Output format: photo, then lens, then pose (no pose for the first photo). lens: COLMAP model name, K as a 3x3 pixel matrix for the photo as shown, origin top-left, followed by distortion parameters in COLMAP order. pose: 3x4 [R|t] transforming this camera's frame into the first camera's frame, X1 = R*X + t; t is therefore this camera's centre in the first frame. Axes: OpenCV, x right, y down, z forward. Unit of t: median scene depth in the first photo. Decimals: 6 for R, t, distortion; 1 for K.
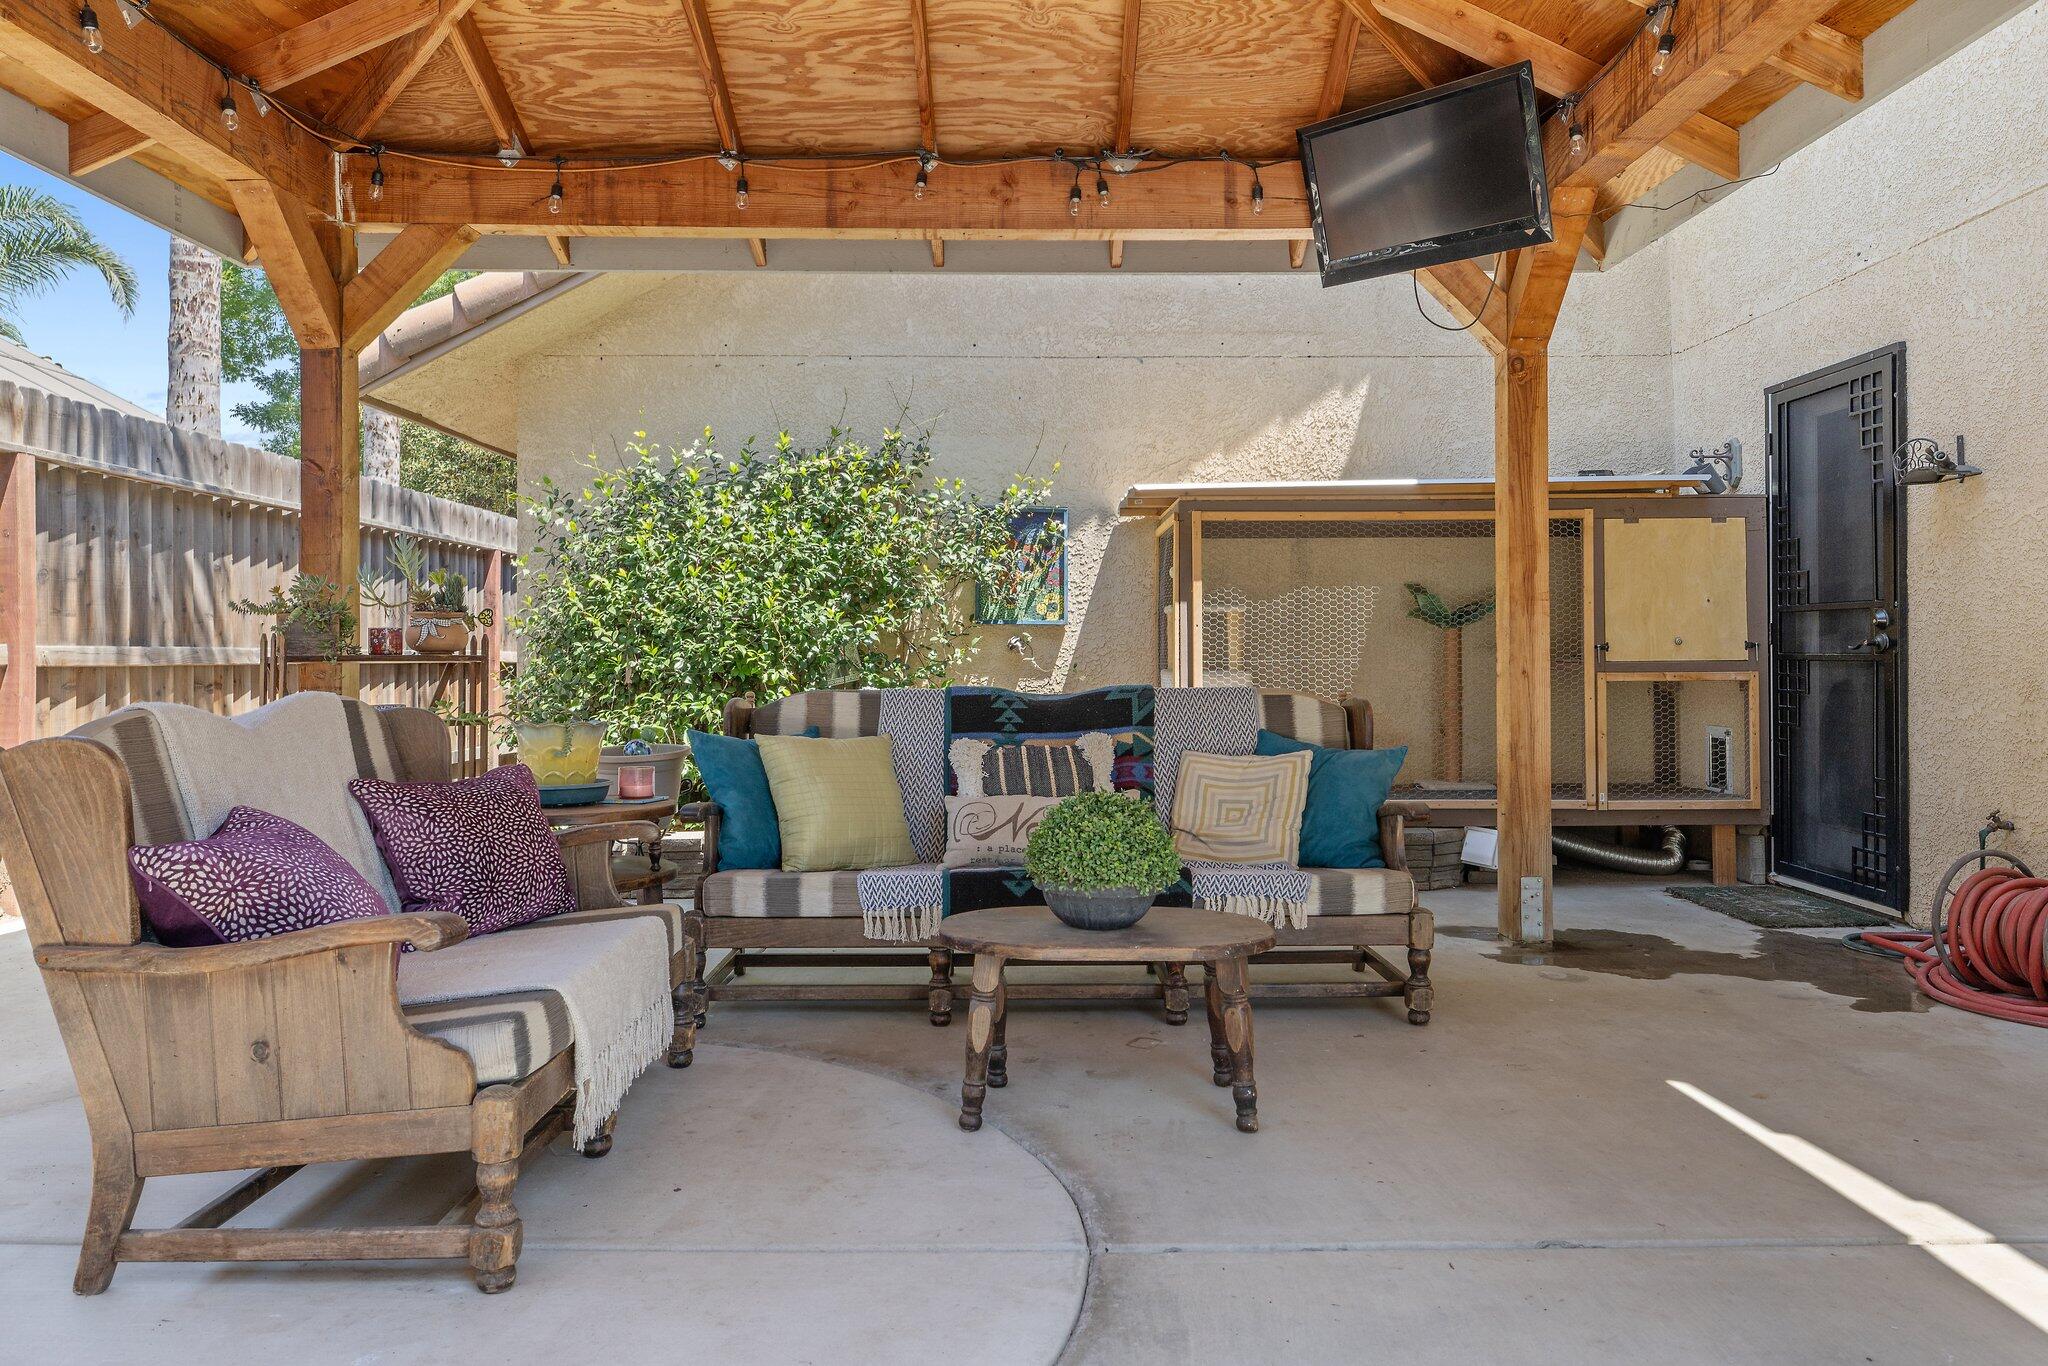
lens RADIAL K [[1366.6, 0, 1027.7], [0, 1366.6, 632.9], [0, 0, 1]] dist [0.005096, 0.000835]
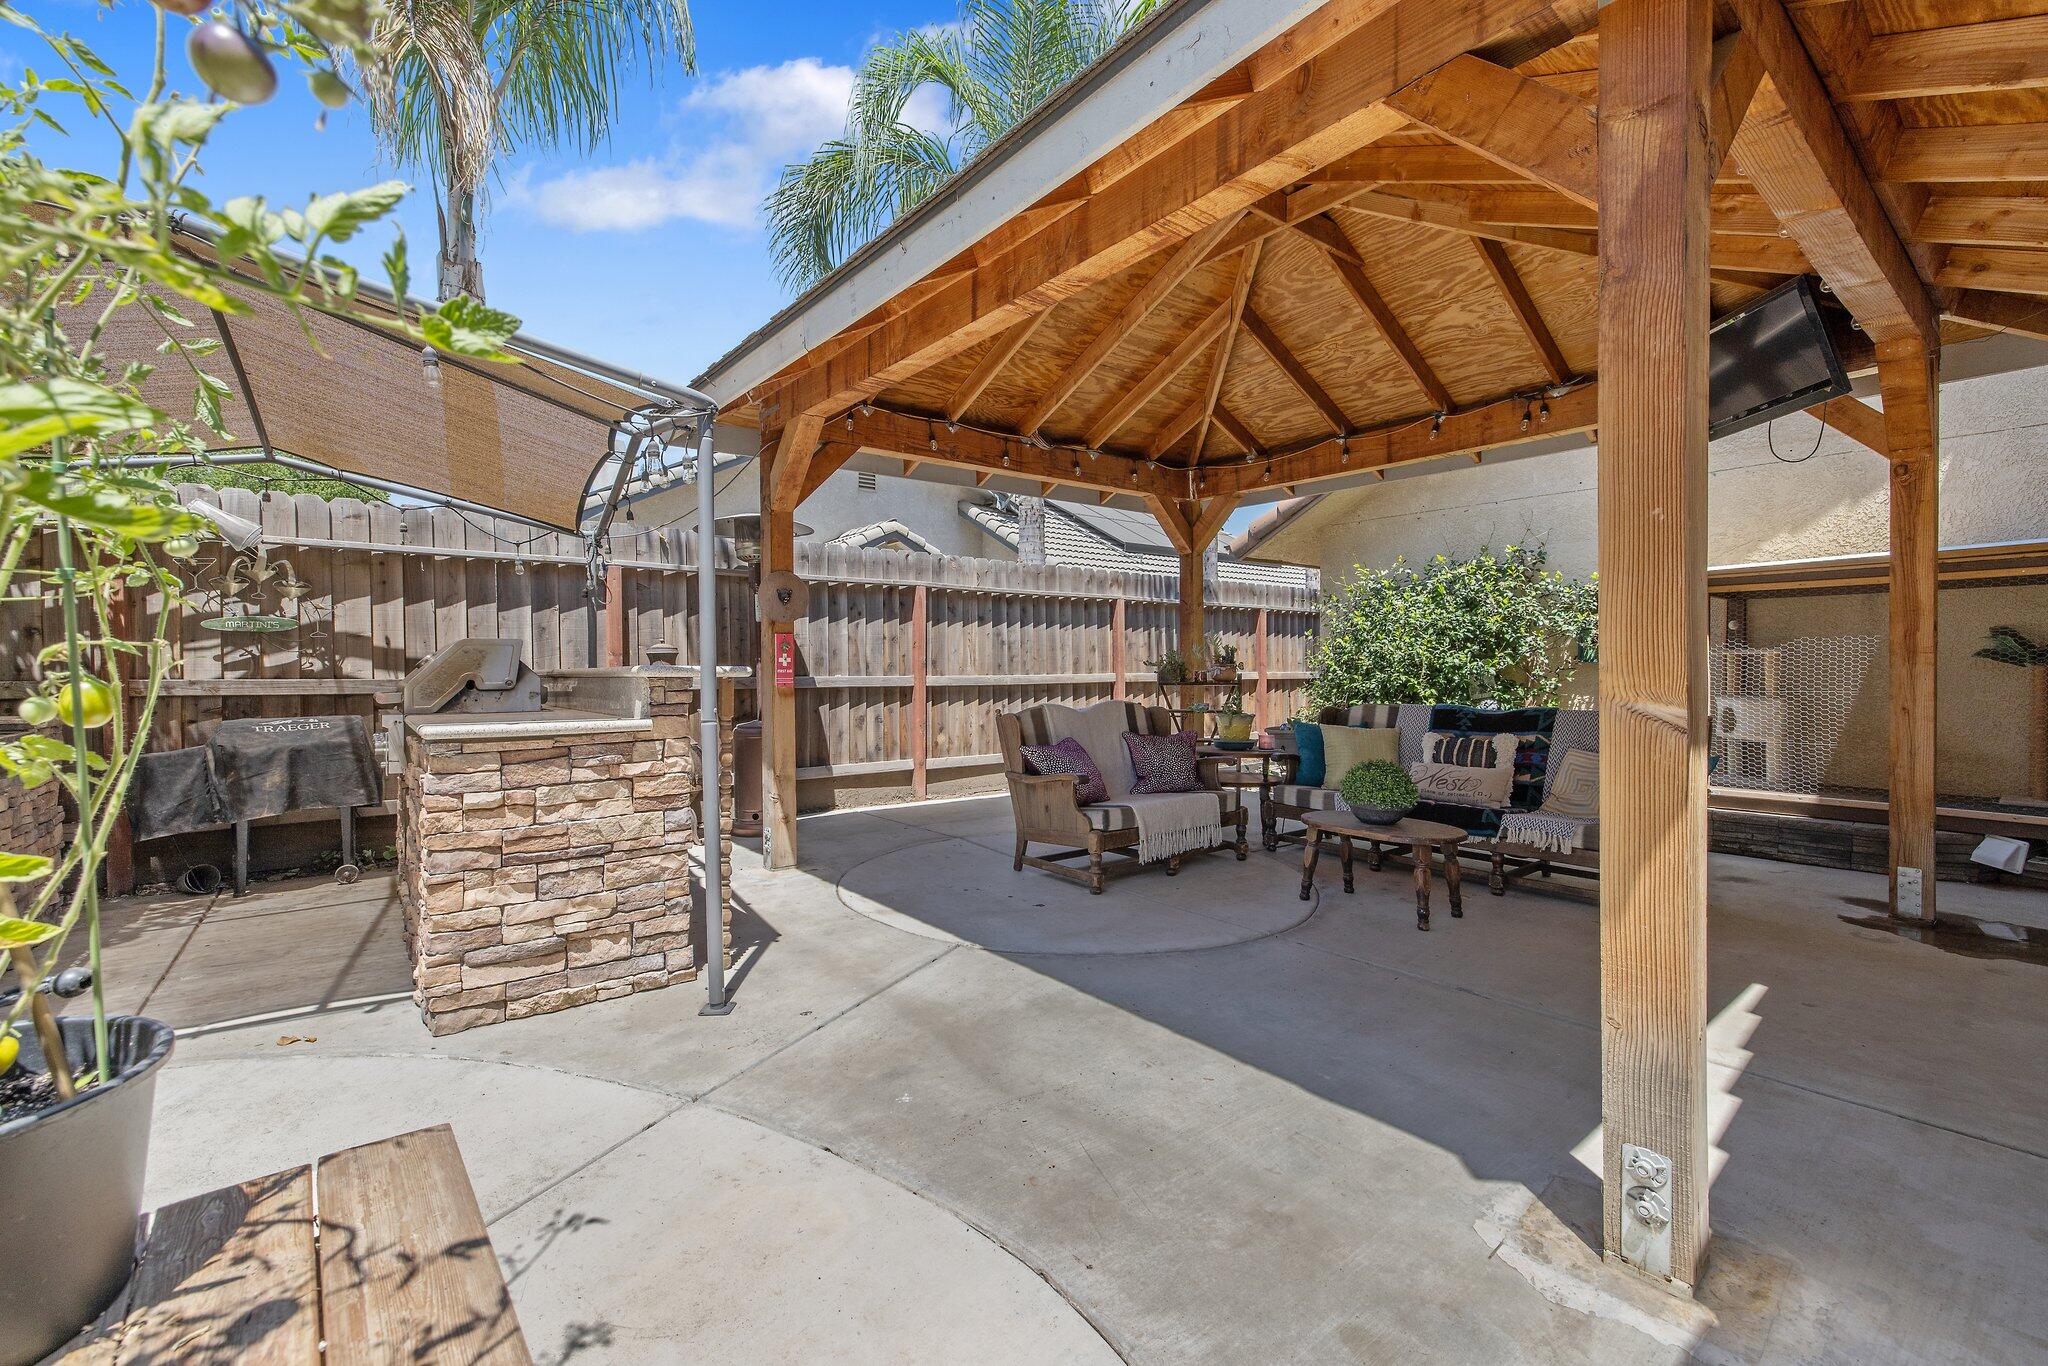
lens RADIAL K [[852.4, 0, 1025.5], [0, 852.4, 672.8], [0, 0, 1]] dist [0.001587, 0.000389]
pose [[0.616989, 0.007597, -0.786935, 0.485296], [0.015406, 0.999645, 0.021729, -0.035505], [0.786821, -0.025530, 0.616653, -0.150049]]
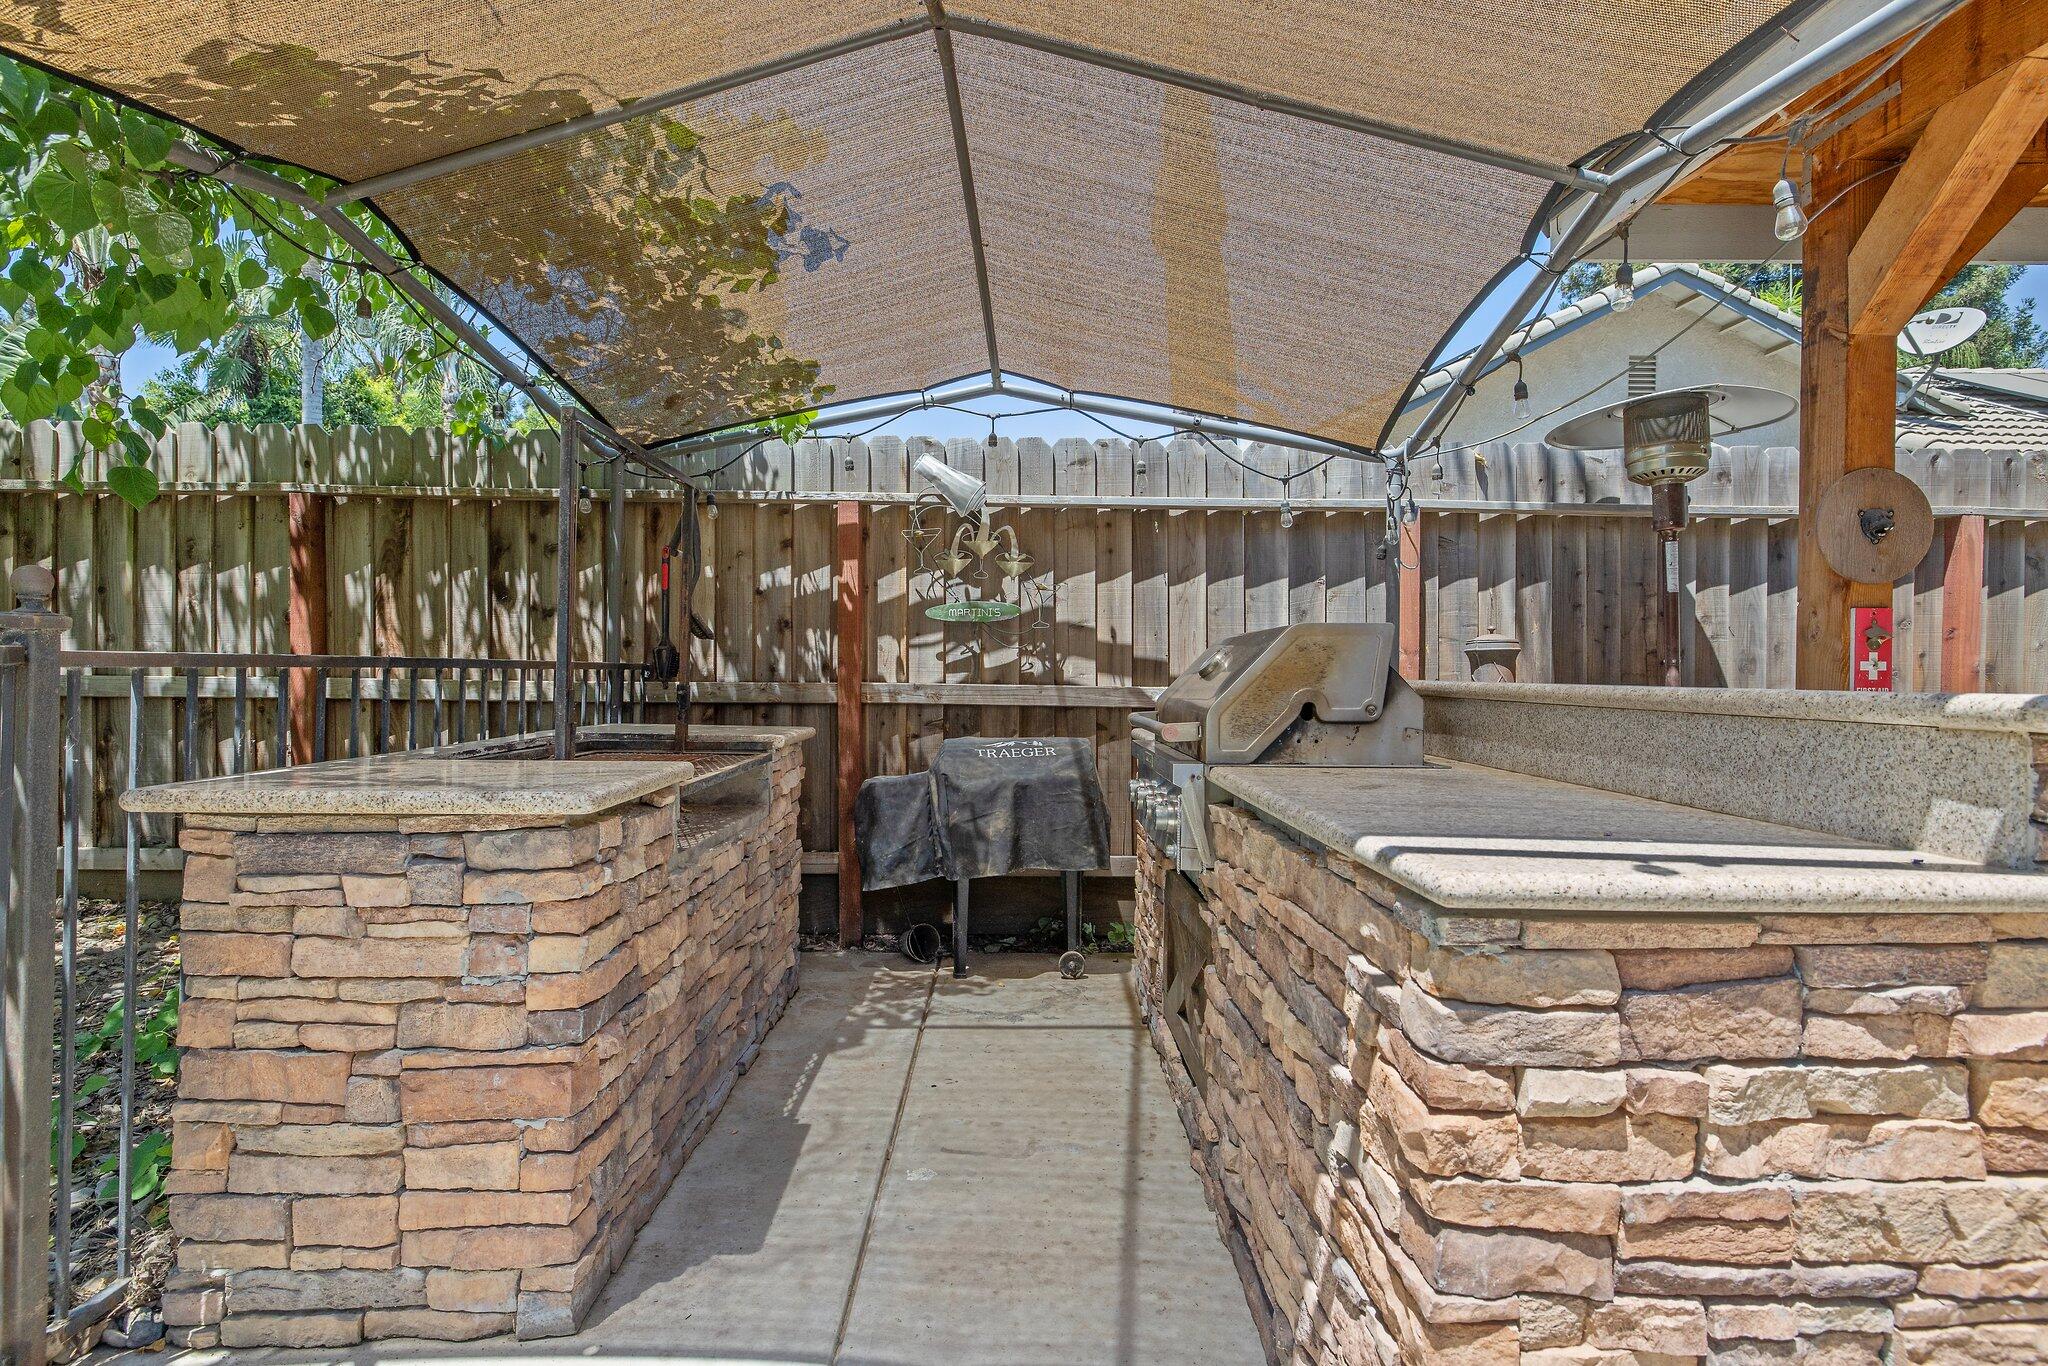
lens RADIAL K [[990.7, 0, 1028.6], [0, 990.7, 677.5], [0, 0, 1]] dist [0.000371, -0.000085]
pose [[0.016048, 0.017630, -0.999716, 0.031182], [0.011263, 0.999778, 0.017812, -0.041810], [0.999808, -0.011546, 0.015846, -0.209978]]
